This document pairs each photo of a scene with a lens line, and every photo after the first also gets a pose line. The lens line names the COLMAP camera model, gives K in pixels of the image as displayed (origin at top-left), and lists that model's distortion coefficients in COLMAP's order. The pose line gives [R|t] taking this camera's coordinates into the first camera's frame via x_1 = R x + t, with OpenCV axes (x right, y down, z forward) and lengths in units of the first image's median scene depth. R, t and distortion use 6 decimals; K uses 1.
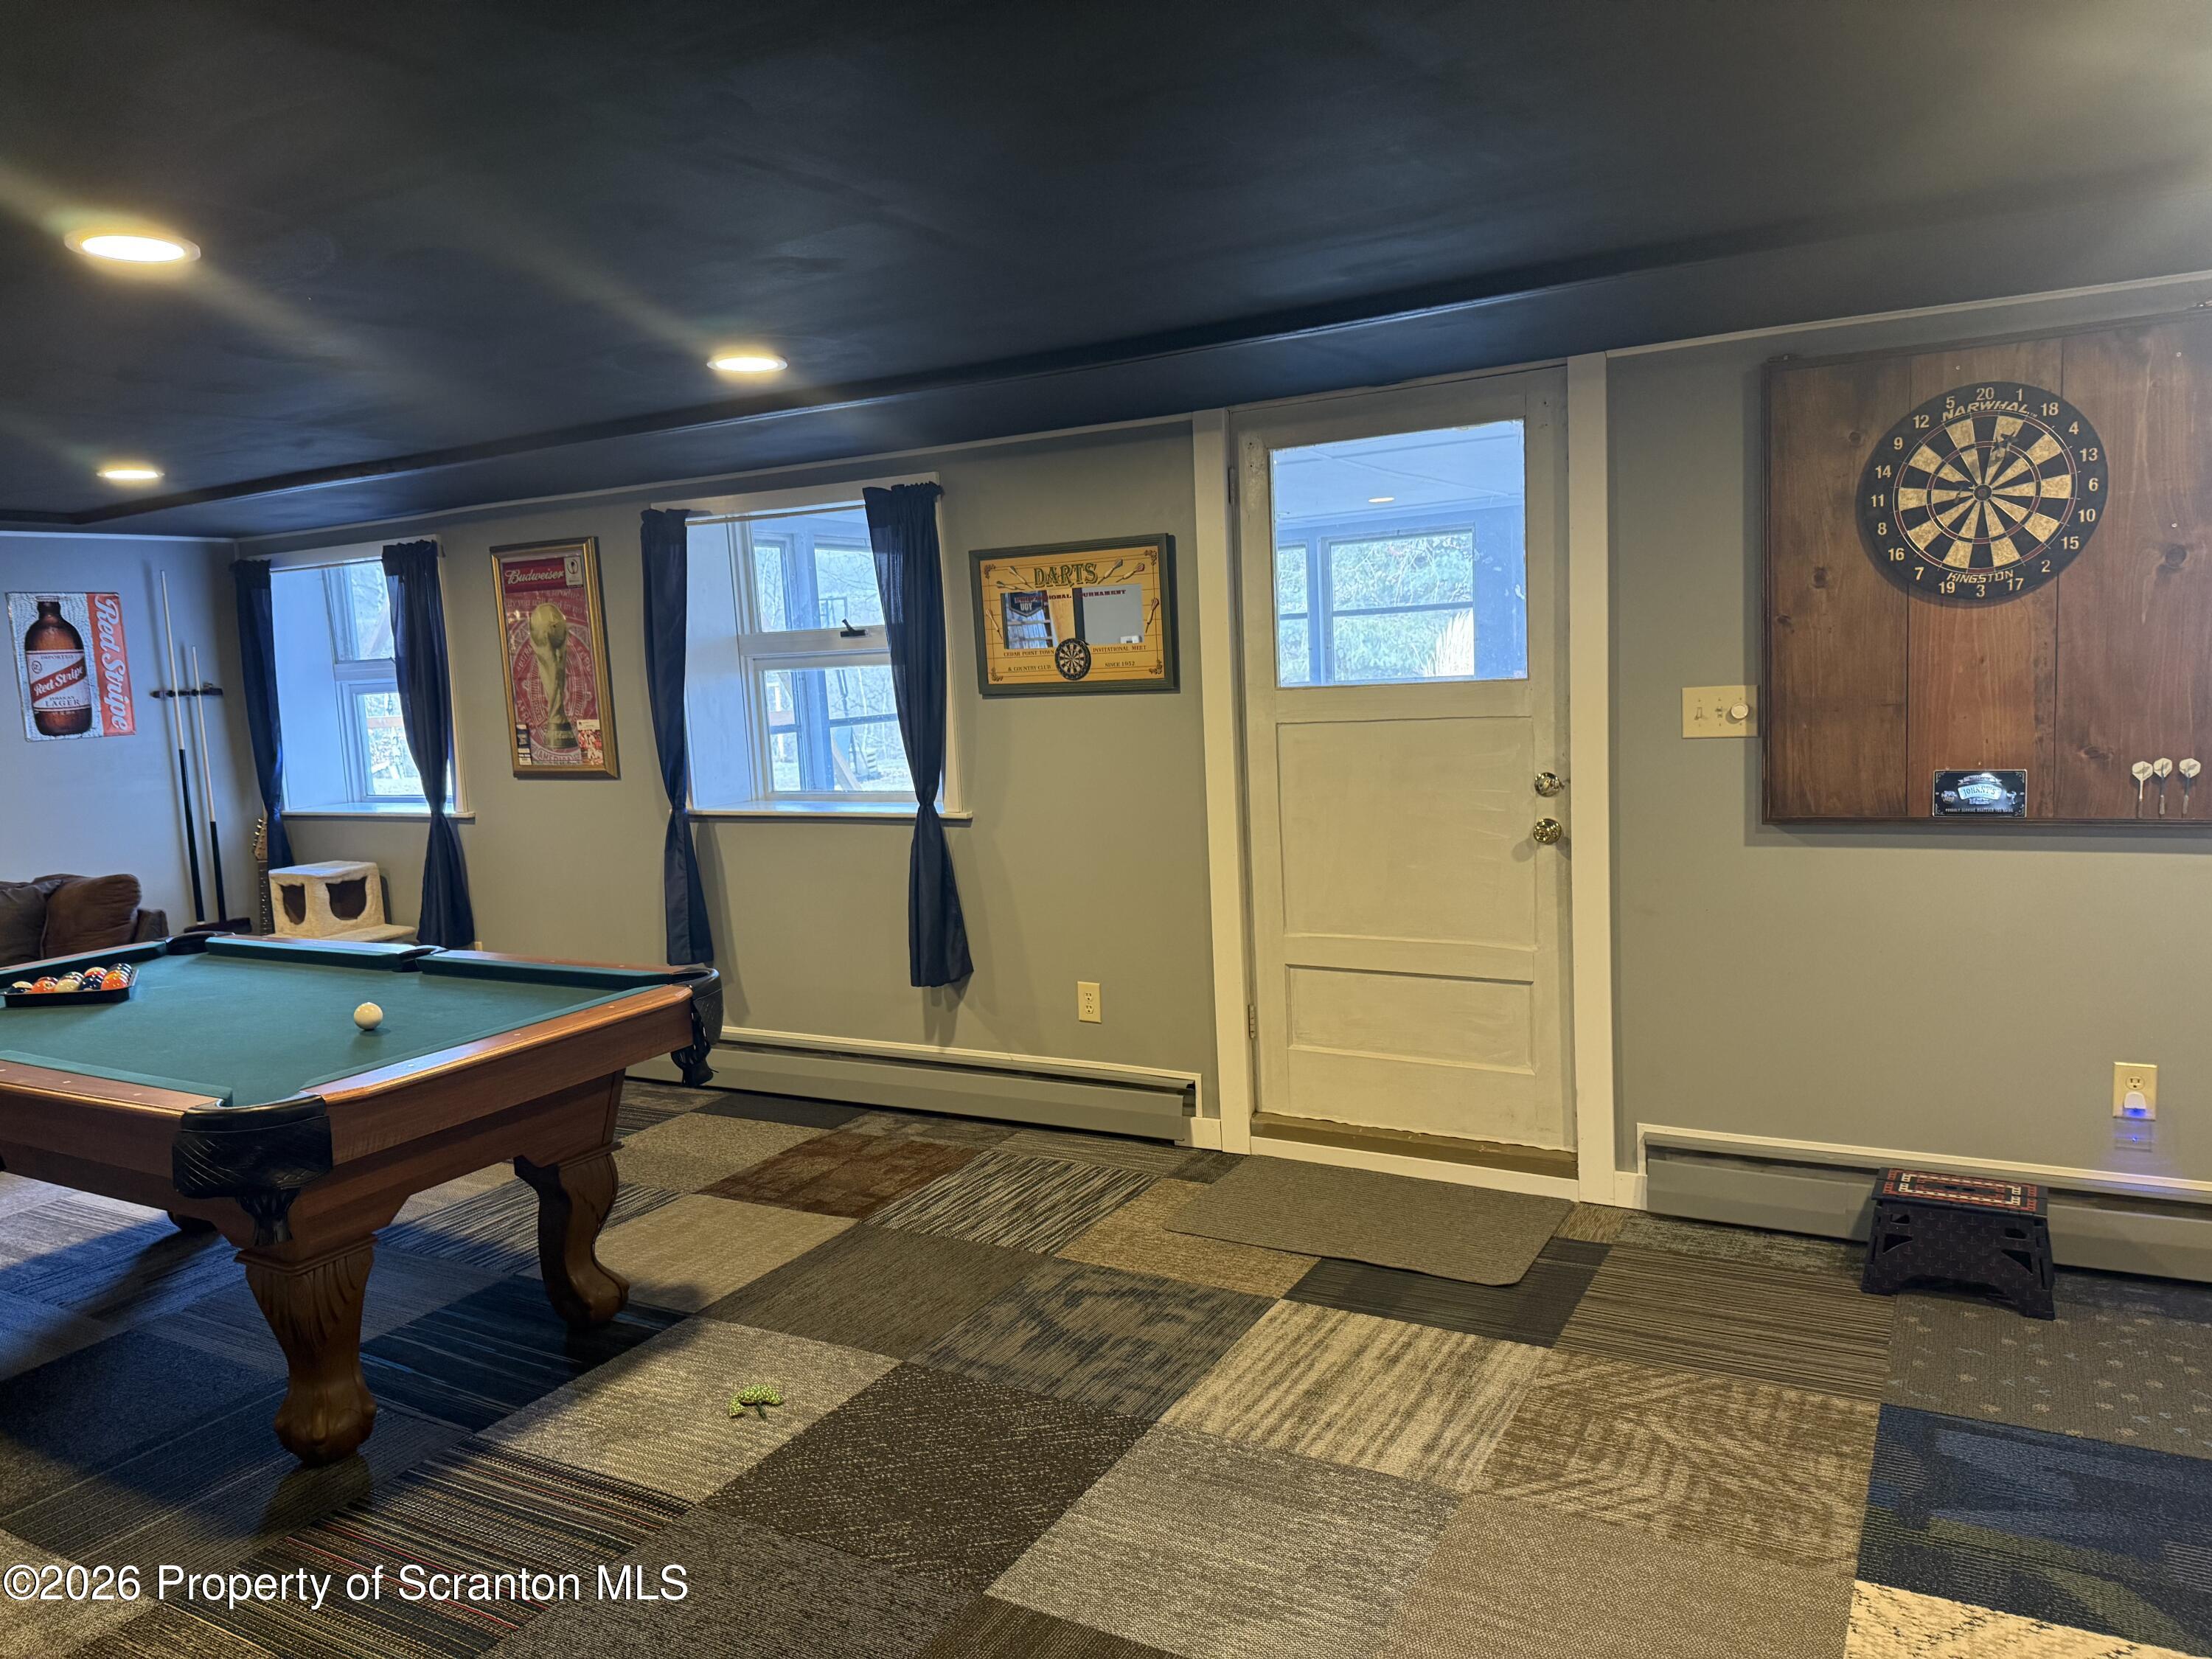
lens RADIAL K [[1561.9, 0, 1106.0], [0, 1561.9, 829.5], [0, 0, 1]] dist [0.138042, -0.207675]
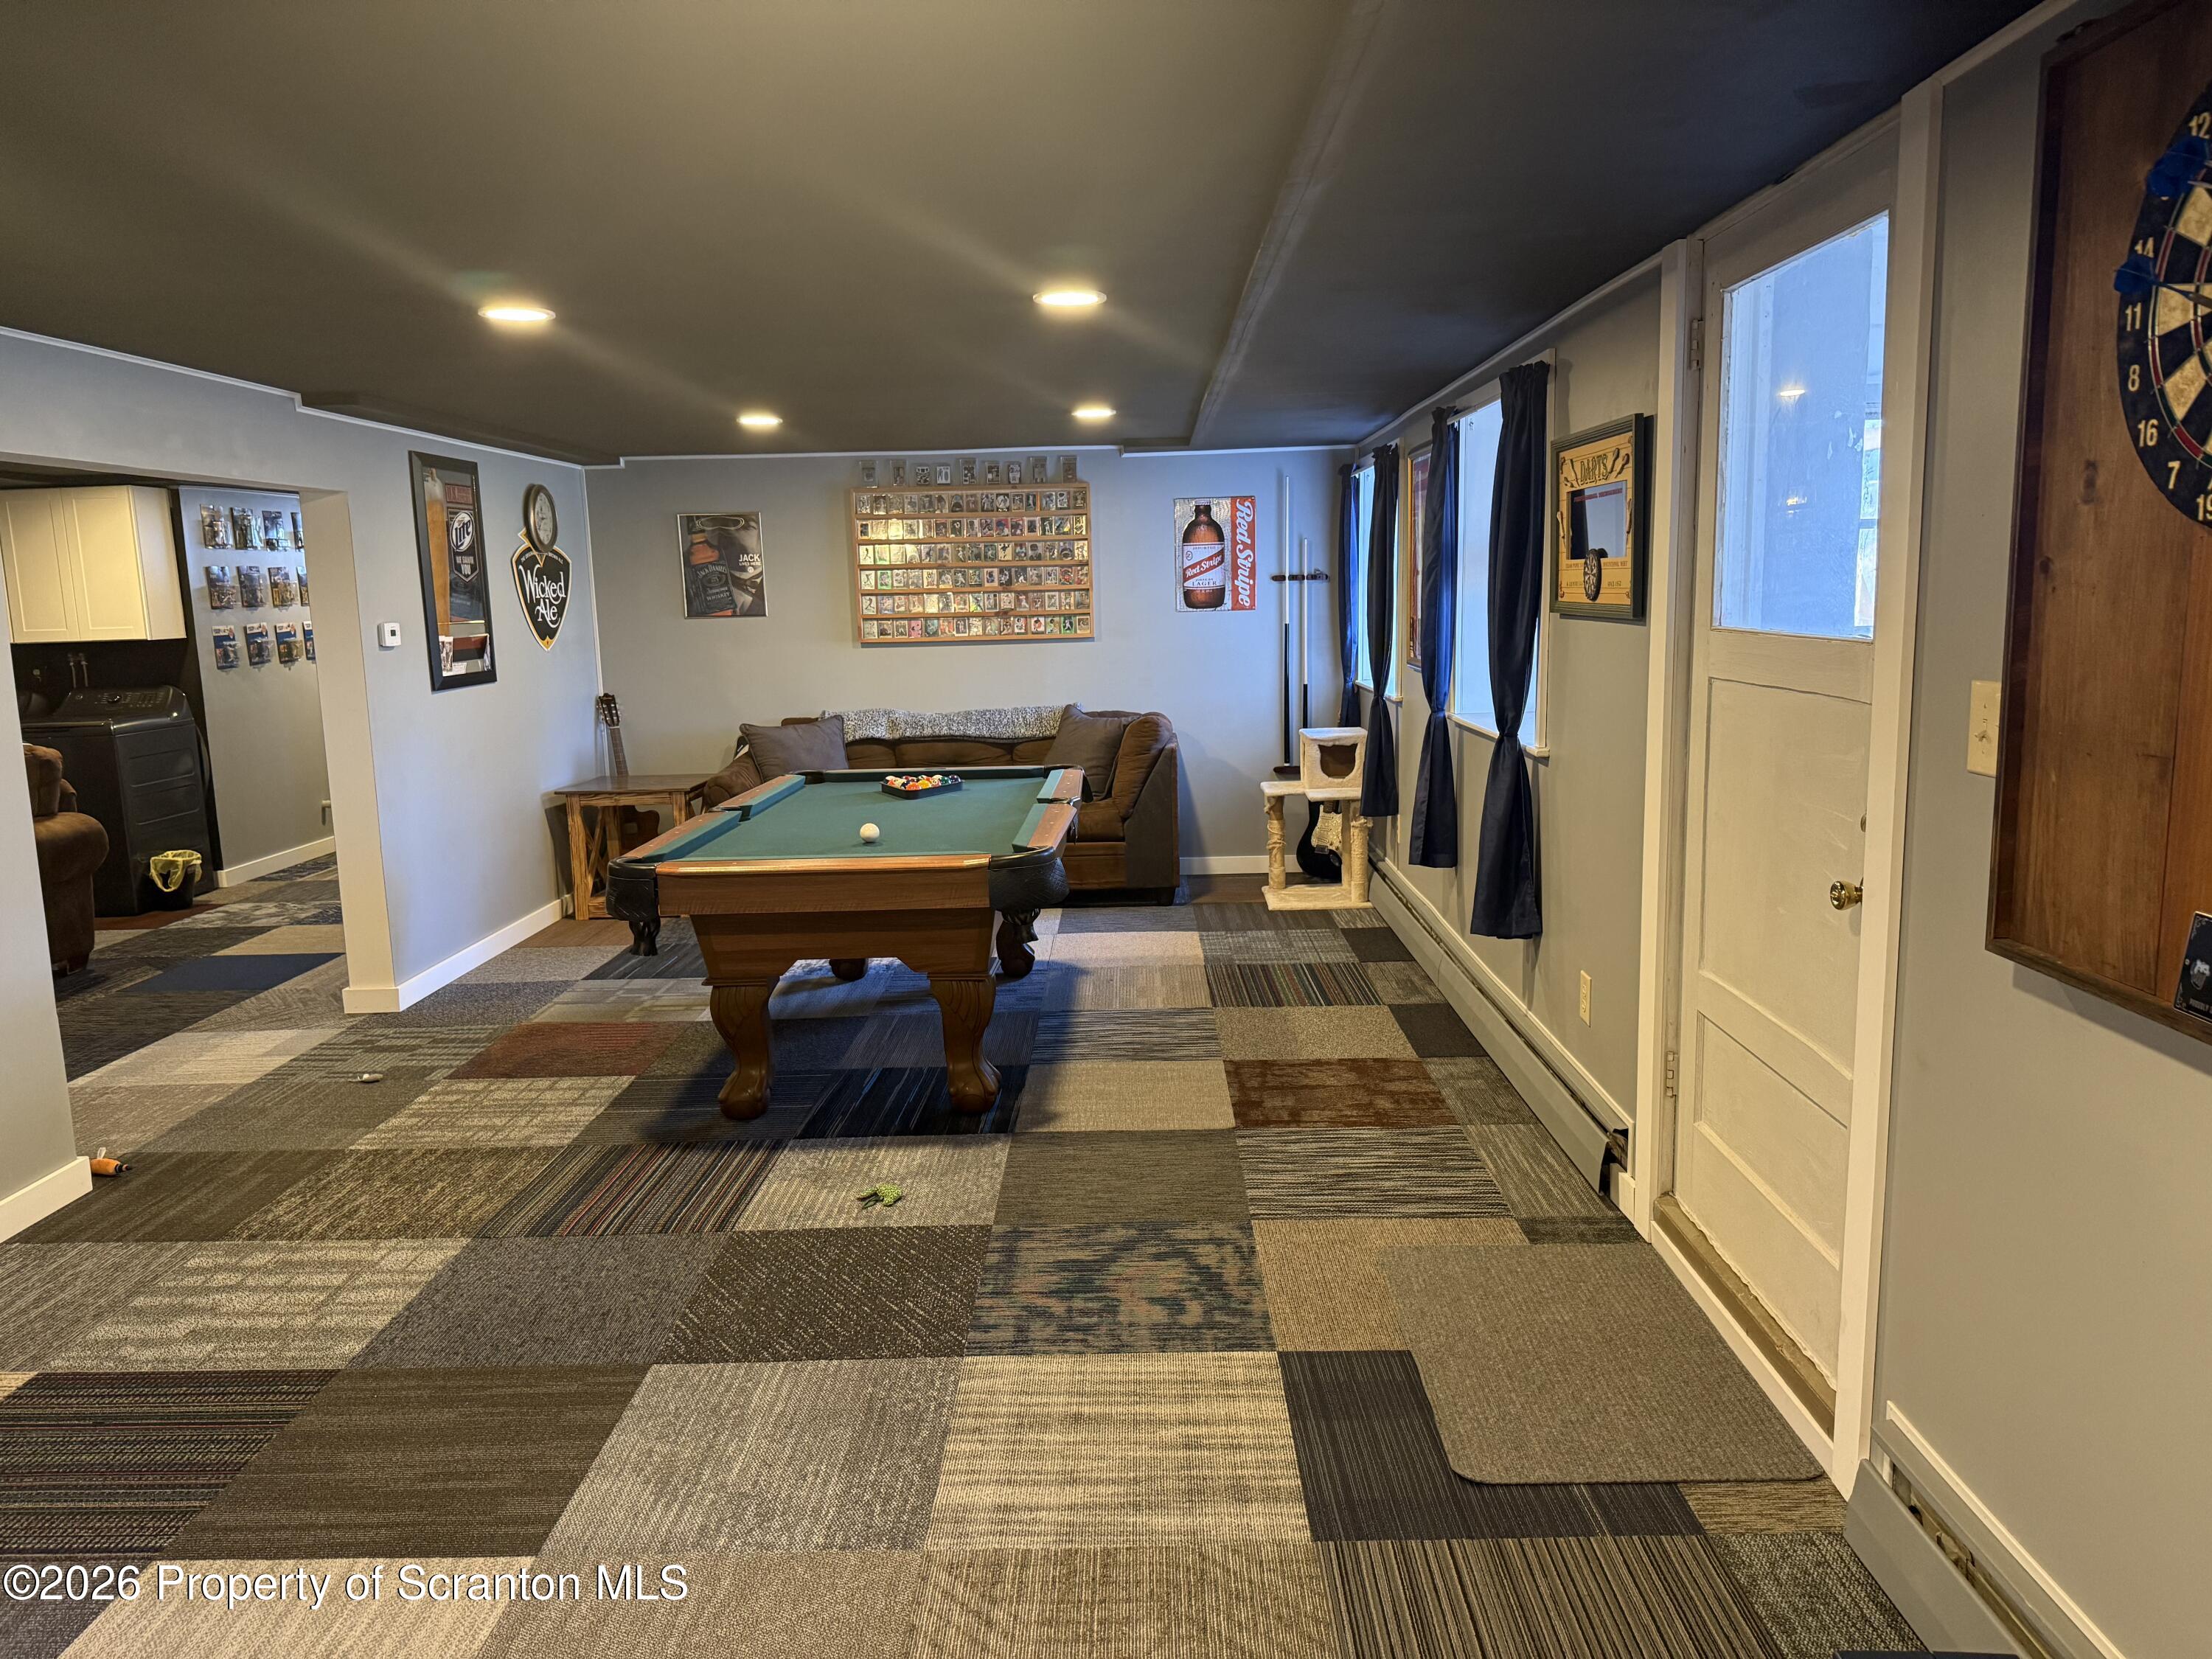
lens RADIAL K [[1571.7, 0, 1106.0], [0, 1571.7, 829.5], [0, 0, 1]] dist [0.167034, -0.180269]
pose [[0.462674, 0.171892, -0.869705, 0.658049], [-0.092664, 0.985026, 0.145388, -0.084101], [0.881672, 0.013323, 0.471674, 0.431212]]
